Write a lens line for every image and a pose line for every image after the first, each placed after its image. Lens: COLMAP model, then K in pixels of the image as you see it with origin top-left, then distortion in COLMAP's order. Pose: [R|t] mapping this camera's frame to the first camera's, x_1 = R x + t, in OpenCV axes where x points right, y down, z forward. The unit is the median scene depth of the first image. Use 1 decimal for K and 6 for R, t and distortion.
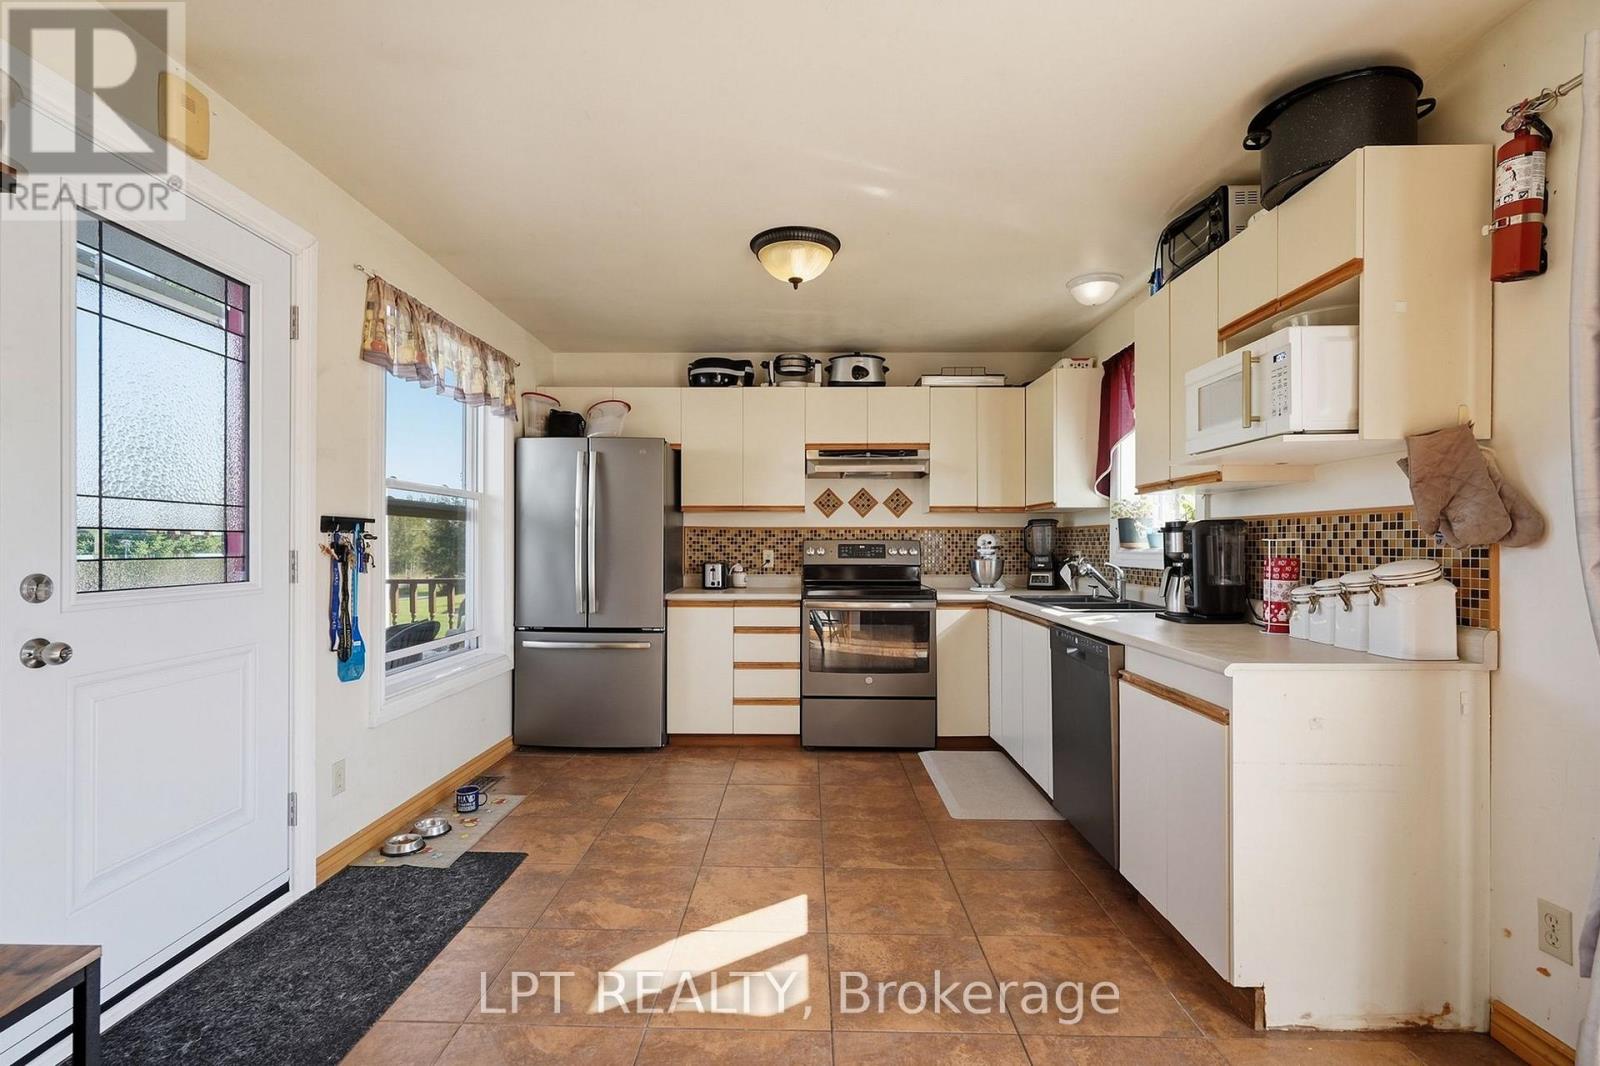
lens RADIAL K [[738.5, 0, 786.1], [0, 738.5, 542.1], [0, 0, 1]] dist [0.000736, 0.000919]
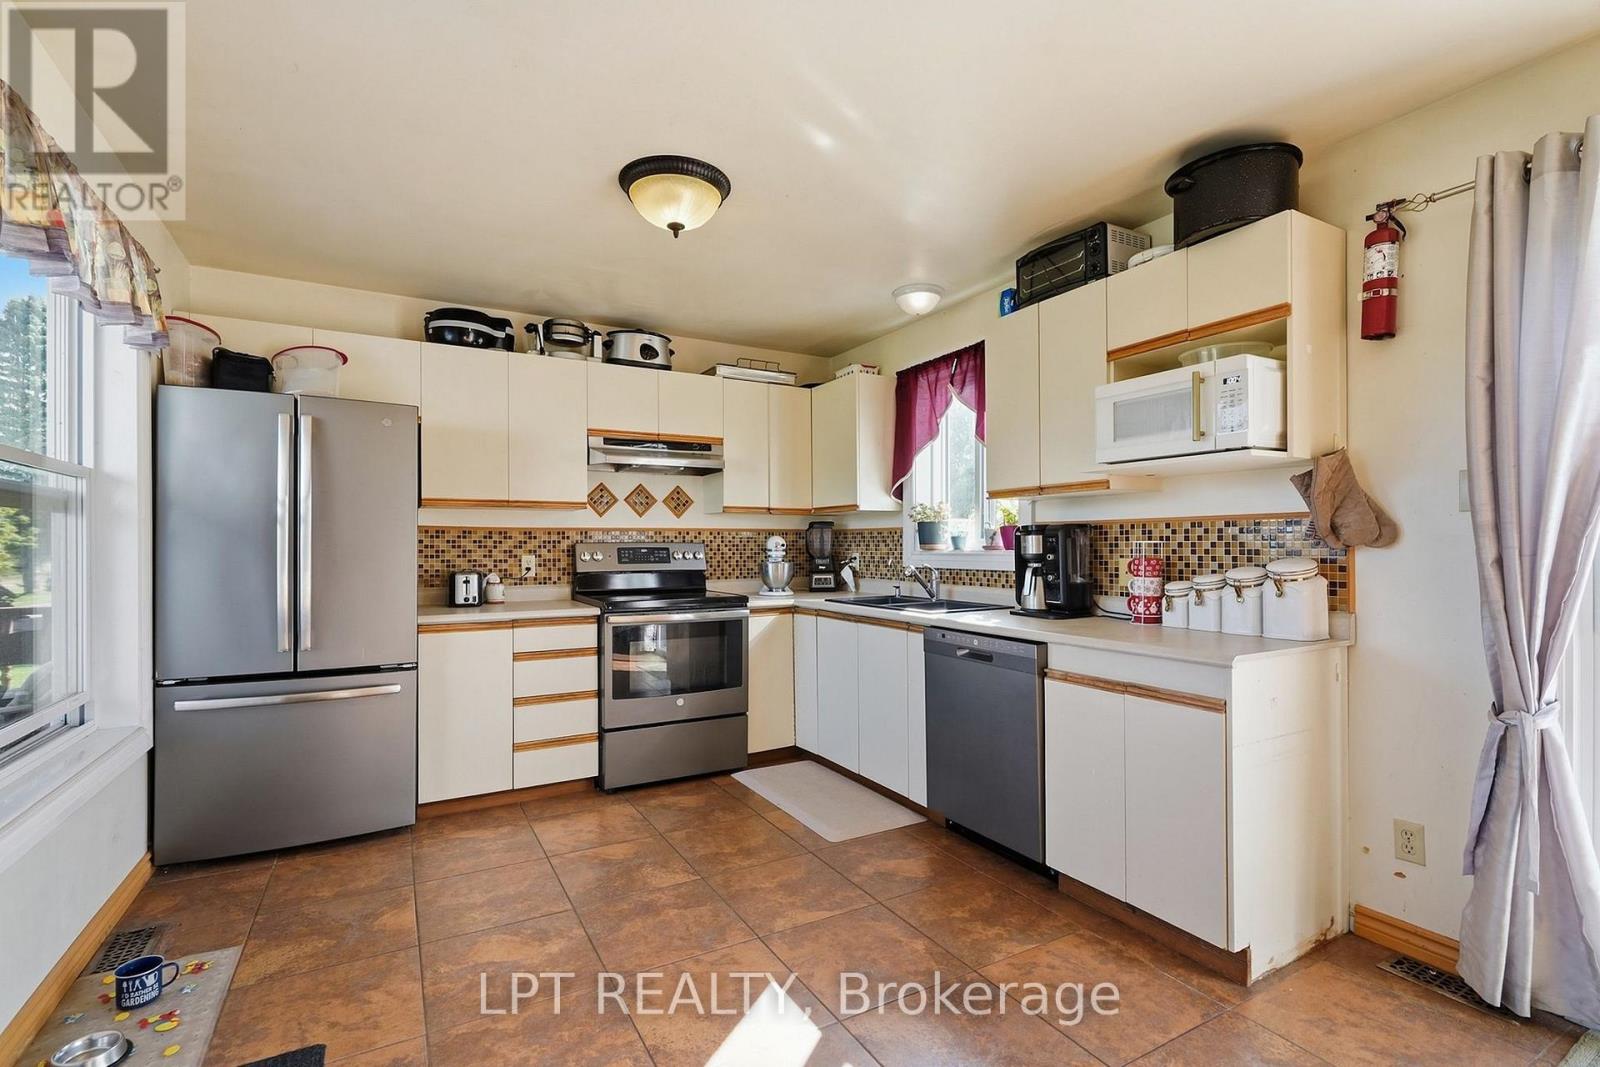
lens RADIAL K [[738.5, 0, 793.8], [0, 738.5, 541.4], [0, 0, 1]] dist [0.000736, 0.000919]
pose [[0.859522, -0.002252, 0.511094, -0.294674], [0.003763, 0.999991, -0.001923, -0.003064], [-0.511085, 0.003576, 0.859523, 0.228961]]
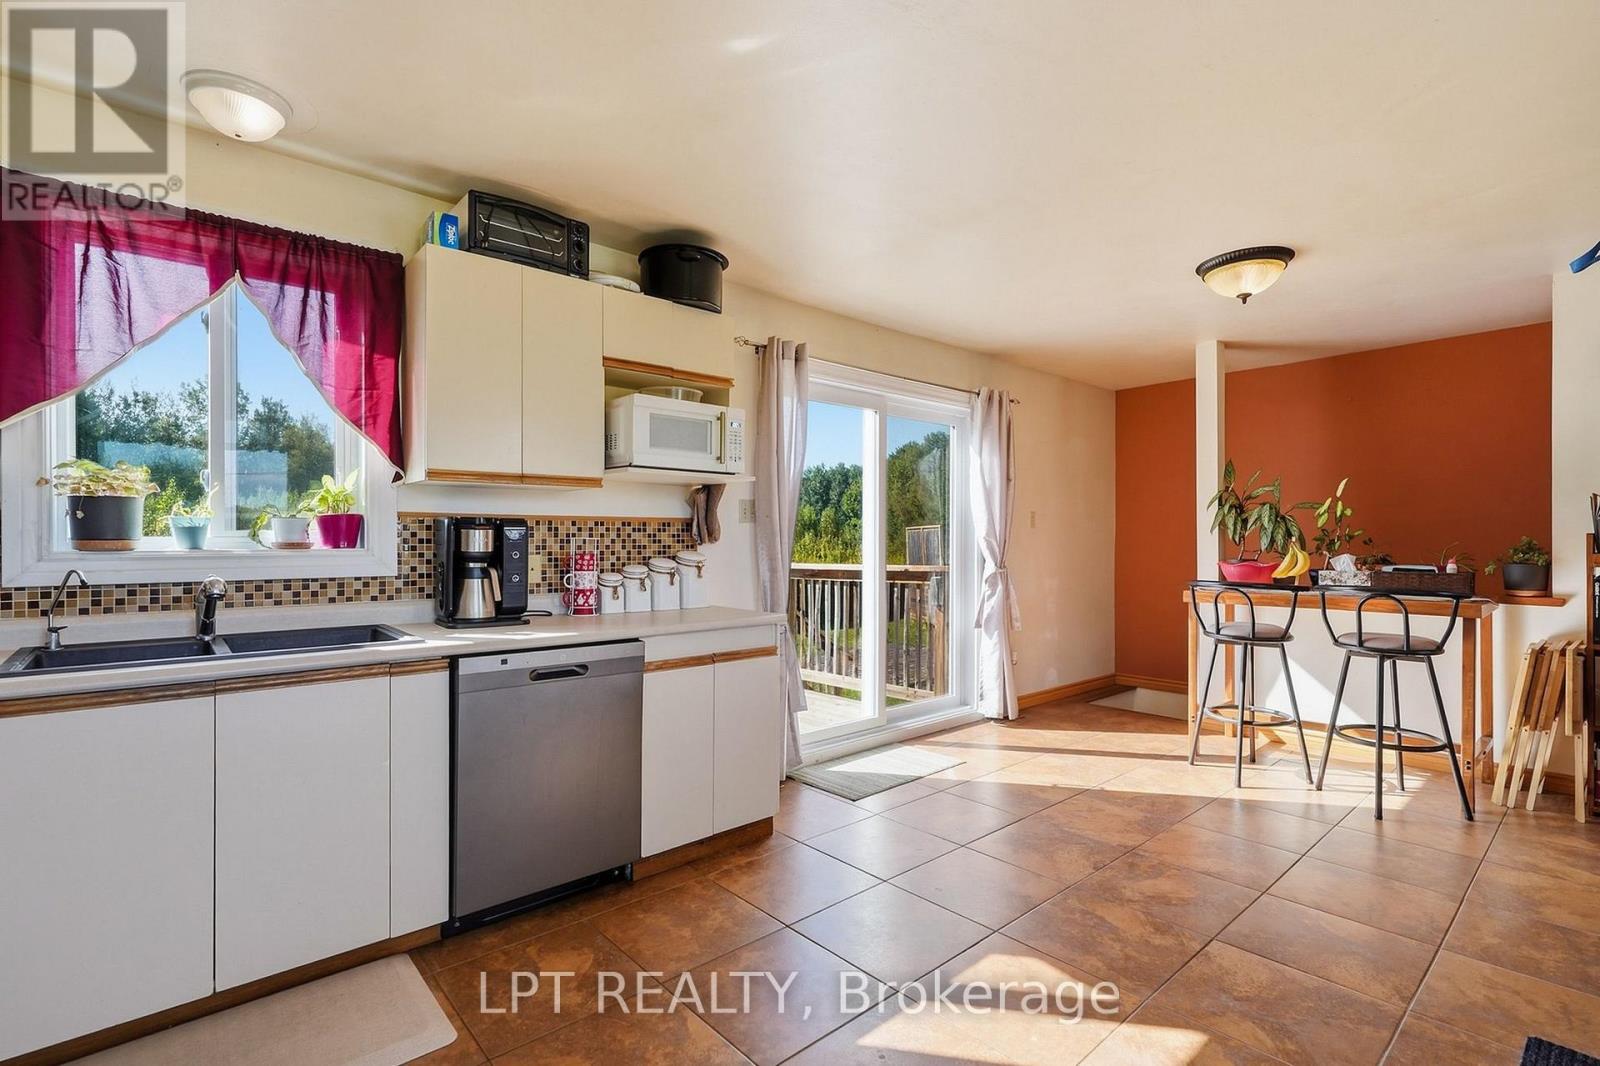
lens RADIAL K [[738.5, 0, 804.0], [0, 738.5, 537.1], [0, 0, 1]] dist [0.000736, 0.000919]
pose [[-0.684242, 0.000193, 0.729255, -0.362639], [-0.003049, 0.999990, -0.003125, -0.002237], [-0.729248, -0.004362, -0.684235, 1.210684]]
